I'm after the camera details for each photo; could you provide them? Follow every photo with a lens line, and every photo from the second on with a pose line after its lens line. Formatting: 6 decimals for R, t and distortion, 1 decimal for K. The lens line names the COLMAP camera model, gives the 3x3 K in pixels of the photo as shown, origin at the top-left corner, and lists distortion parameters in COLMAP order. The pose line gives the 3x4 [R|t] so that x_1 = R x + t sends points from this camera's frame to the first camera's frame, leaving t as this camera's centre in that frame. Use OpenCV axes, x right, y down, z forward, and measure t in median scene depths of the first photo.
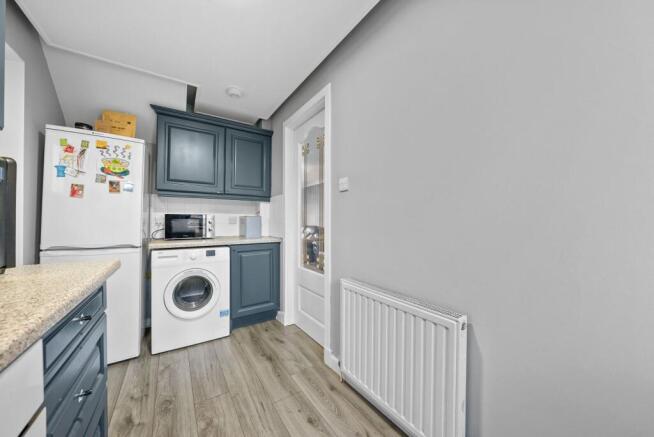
lens RADIAL K [[227.5, 0, 327.0], [0, 227.5, 218.5], [0, 0, 1]] dist [-0.032562, 0.006602]
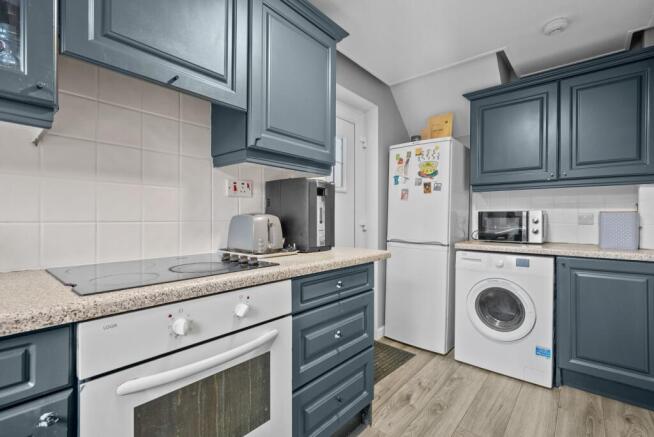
lens RADIAL K [[298.0, 0, 328.6], [0, 298.0, 217.2], [0, 0, 1]] dist [-0.000741, 0.000142]
pose [[0.265992, -0.004105, -0.963966, 0.270486], [0.005518, 0.999981, -0.002735, 0.002011], [0.963959, -0.004591, 0.266010, 0.123561]]
